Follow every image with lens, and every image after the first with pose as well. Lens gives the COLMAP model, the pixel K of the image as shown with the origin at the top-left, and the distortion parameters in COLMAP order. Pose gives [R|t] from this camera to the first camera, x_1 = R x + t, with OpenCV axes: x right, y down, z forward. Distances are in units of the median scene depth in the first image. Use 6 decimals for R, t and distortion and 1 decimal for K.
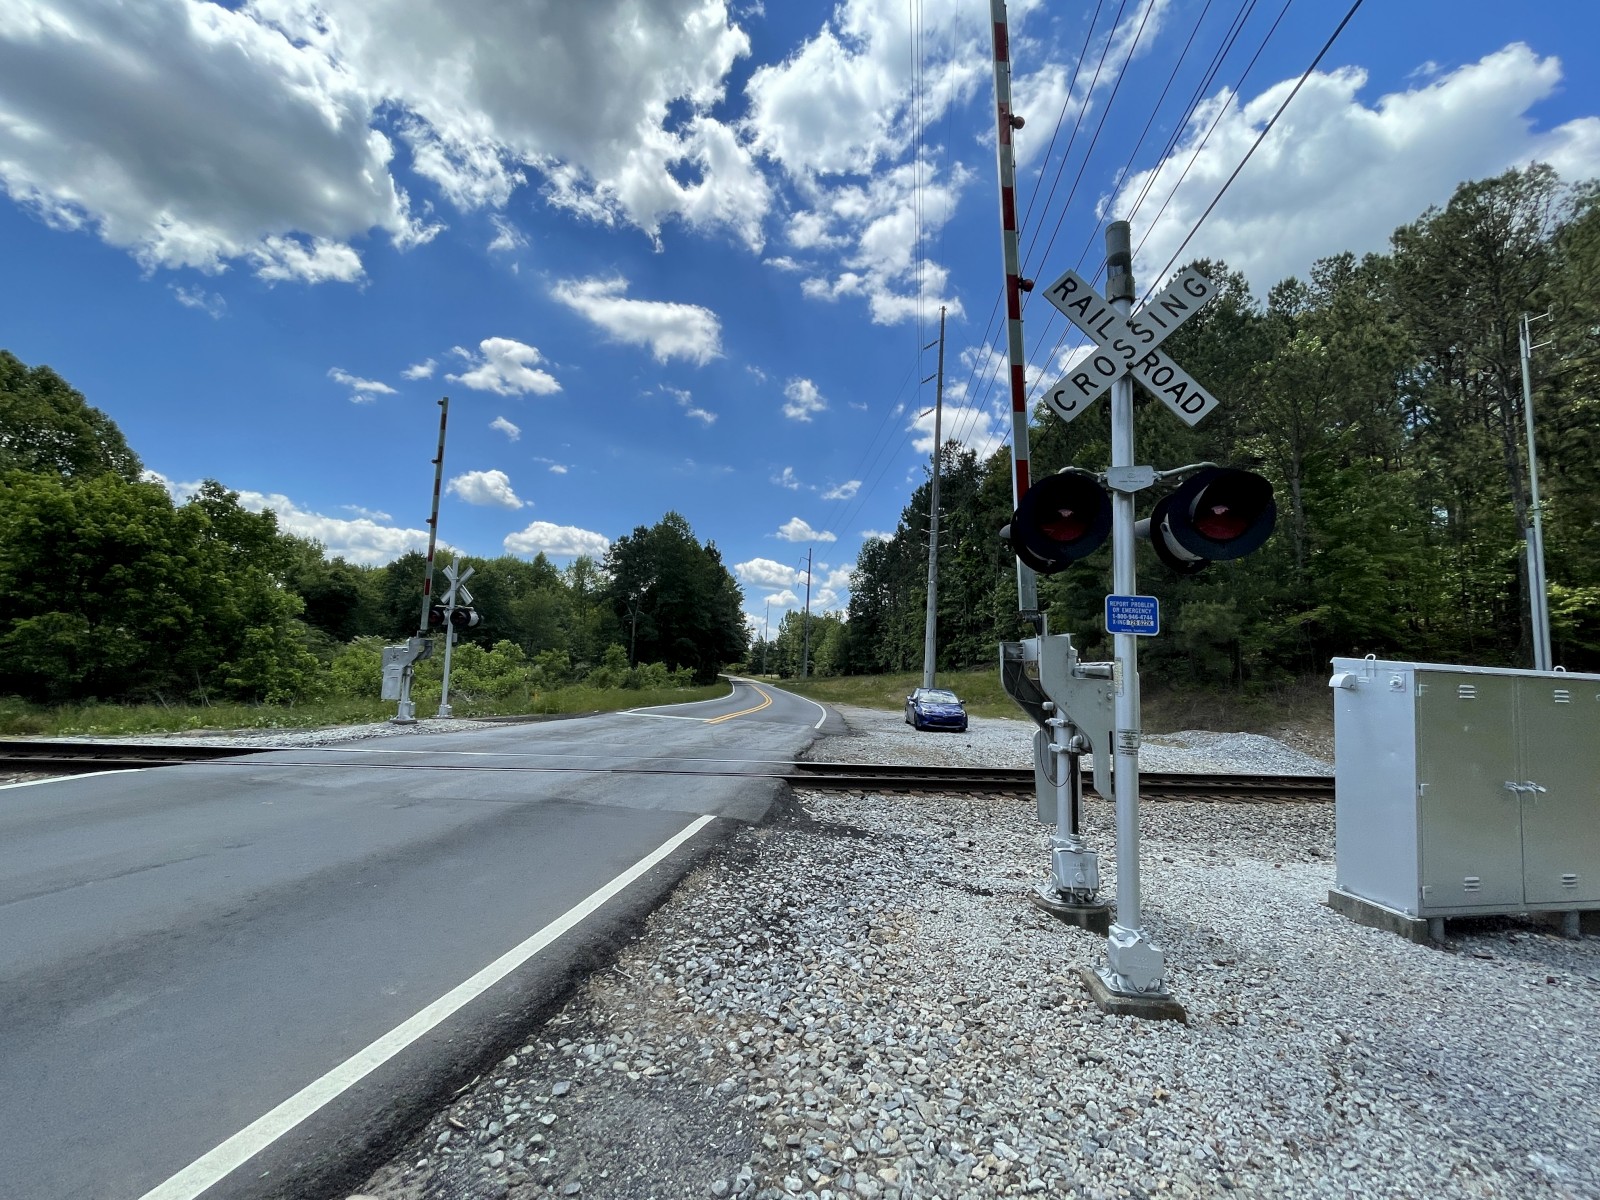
lens RADIAL K [[654.6, 0, 803.1], [0, 654.6, 600.6], [0, 0, 1]] dist [-0.001508, 0.000059]
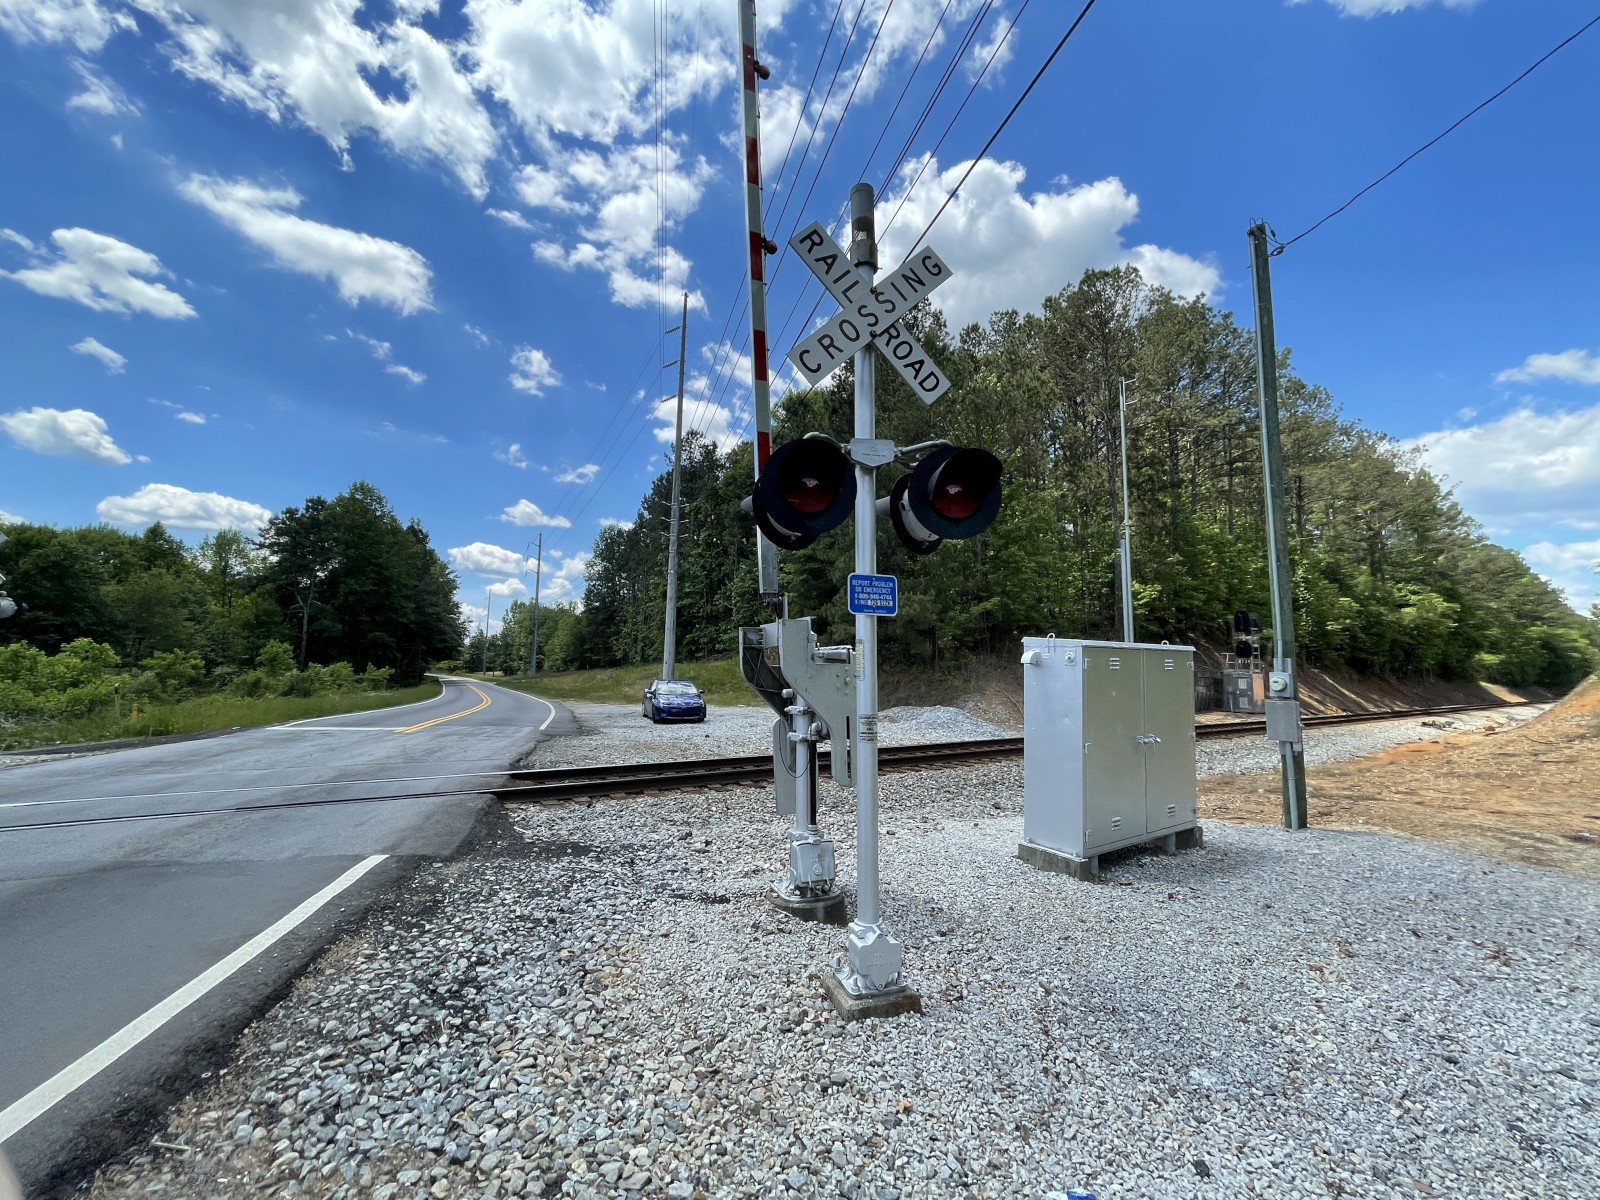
lens RADIAL K [[654.0, 0, 809.1], [0, 654.0, 598.2], [0, 0, 1]] dist [-0.003218, 0.000738]
pose [[0.920888, 0.004849, 0.389797, 0.004988], [-0.008749, 0.999928, 0.008231, 0.002266], [-0.389729, -0.010990, 0.920864, 0.017763]]
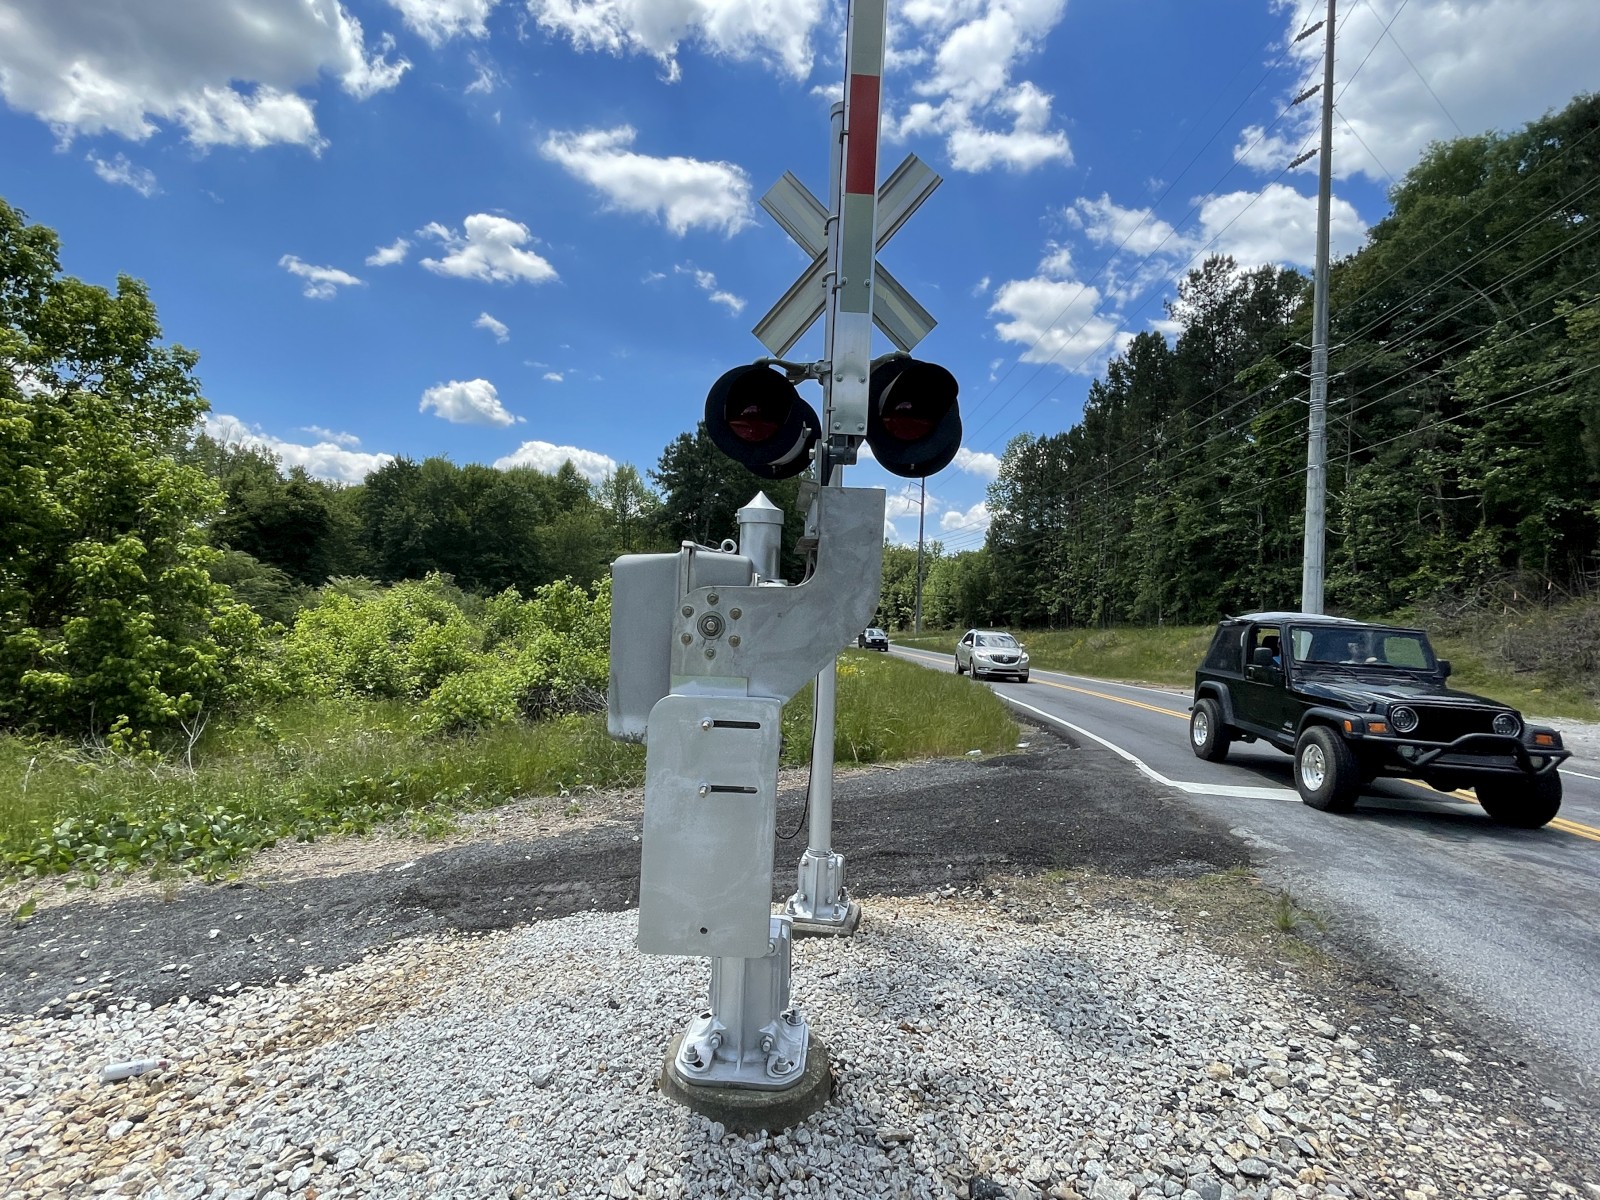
lens RADIAL K [[791.5, 0, 794.4], [0, 791.5, 584.9], [0, 0, 1]] dist [0.001605, 0.000157]
pose [[0.997786, -0.005891, -0.066245, -0.275525], [0.010118, 0.997920, 0.063663, 0.030118], [0.065732, -0.064192, 0.995770, 0.393054]]
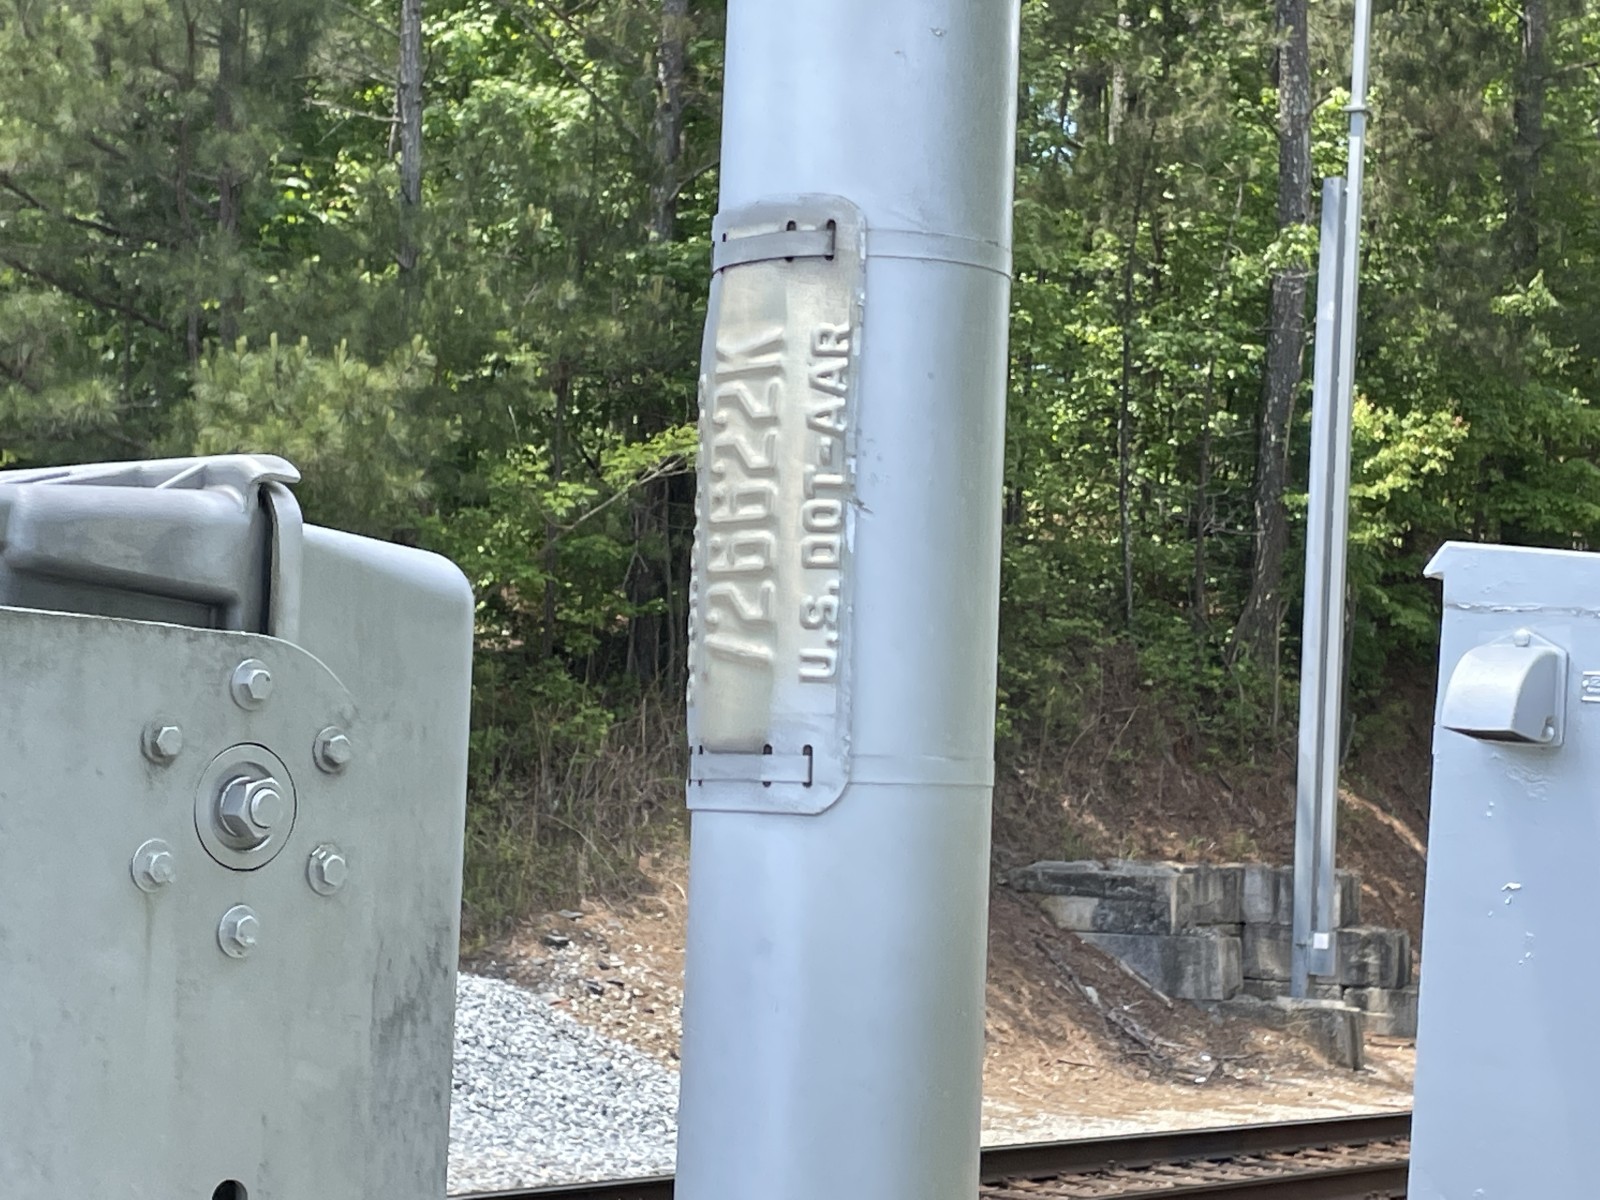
lens RADIAL K [[3265.9, 0, 800.0], [0, 3265.9, 600.0], [0, 0, 1]] dist [0.176101, -0.119134]
pose [[0.745181, 0.034424, 0.665973, 0.031254], [-0.090506, 0.994647, 0.049857, 0.012585], [-0.660692, -0.097427, 0.744308, 0.087522]]
